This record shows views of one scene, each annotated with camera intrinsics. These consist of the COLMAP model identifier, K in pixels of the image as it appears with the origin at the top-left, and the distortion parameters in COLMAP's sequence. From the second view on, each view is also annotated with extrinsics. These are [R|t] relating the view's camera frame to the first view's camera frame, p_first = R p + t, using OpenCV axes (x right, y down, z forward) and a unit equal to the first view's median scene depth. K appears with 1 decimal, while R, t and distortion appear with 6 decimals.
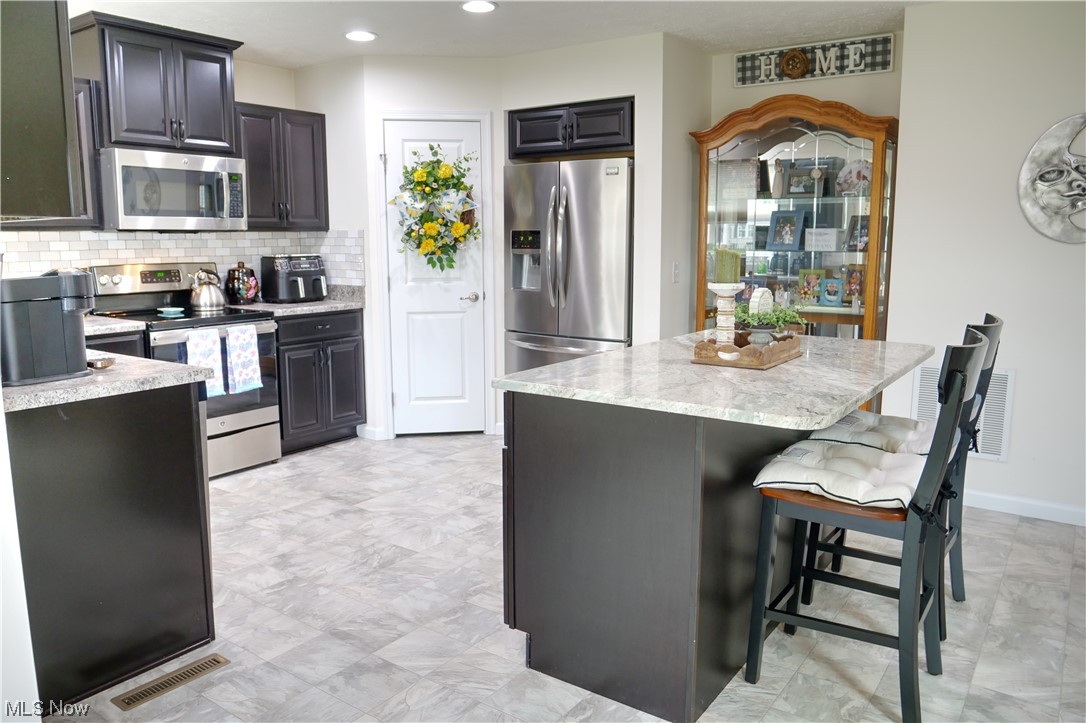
lens RADIAL K [[793.7, 0, 533.3], [0, 793.7, 359.3], [0, 0, 1]] dist [-0.044193, 0.012063]
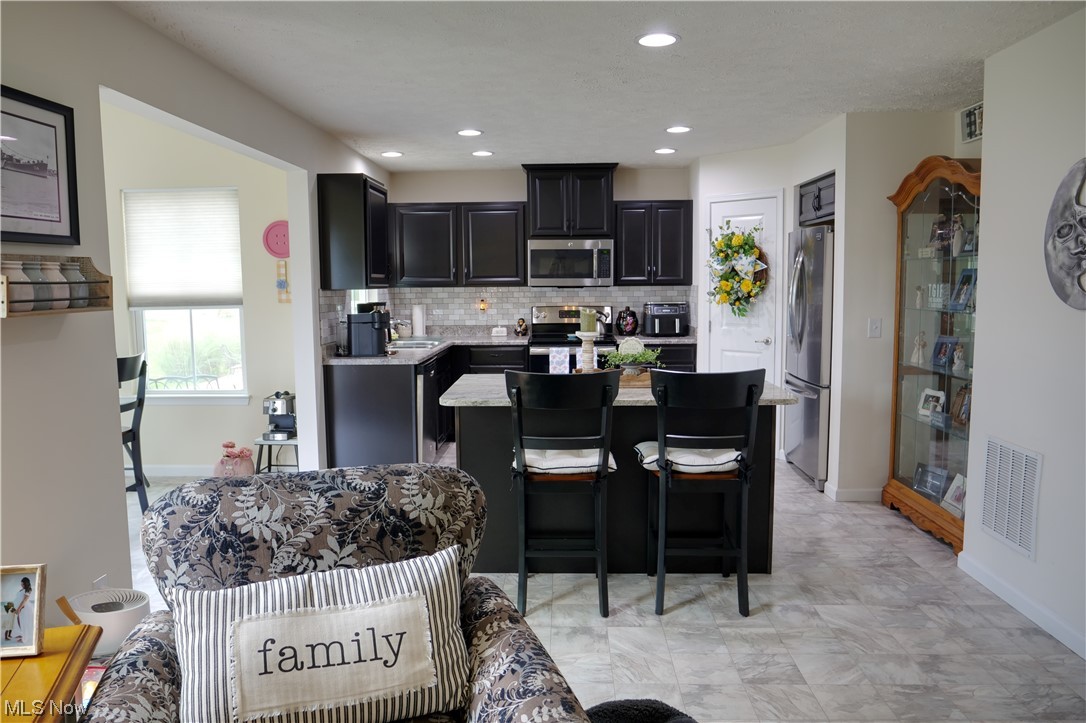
lens RADIAL K [[793.7, 0, 533.3], [0, 793.7, 359.3], [0, 0, 1]] dist [-0.044193, 0.012063]
pose [[0.560838, 0.079041, -0.824144, 0.767381], [-0.119524, 0.992734, 0.013873, -0.026312], [0.819253, 0.090724, 0.566210, 0.030541]]
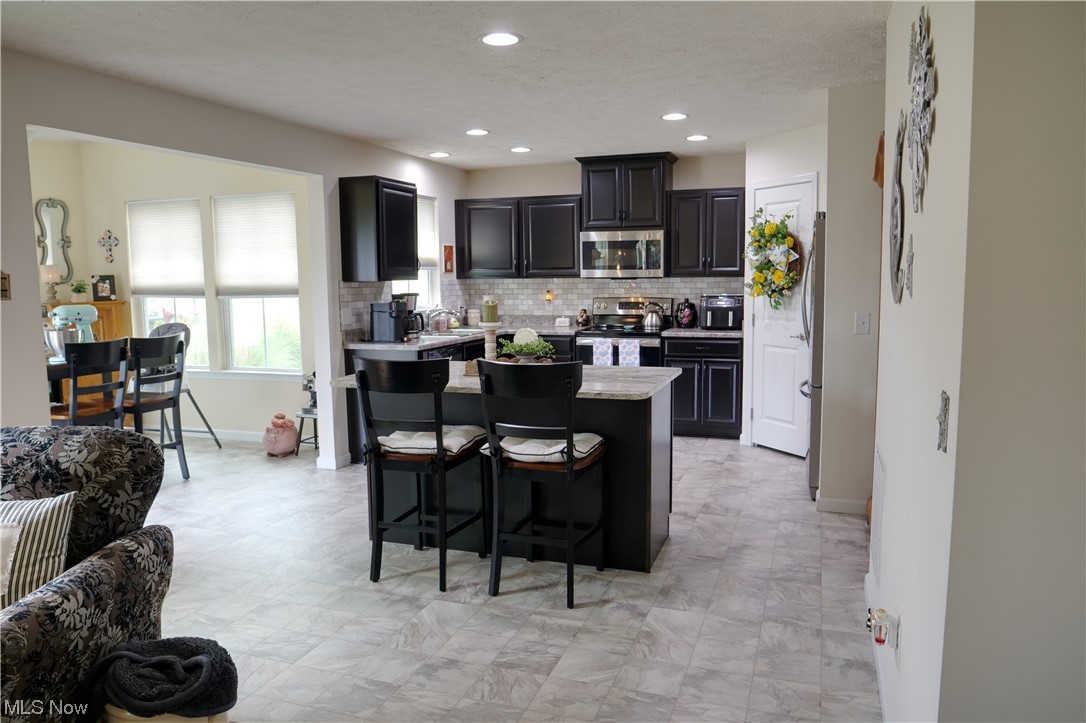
lens RADIAL K [[793.7, 0, 533.3], [0, 793.7, 359.3], [0, 0, 1]] dist [-0.044193, 0.012063]
pose [[0.280180, 0.103191, -0.954385, 0.952302], [-0.135807, 0.988467, 0.067008, -0.073948], [0.950292, 0.110838, 0.290962, 0.333882]]
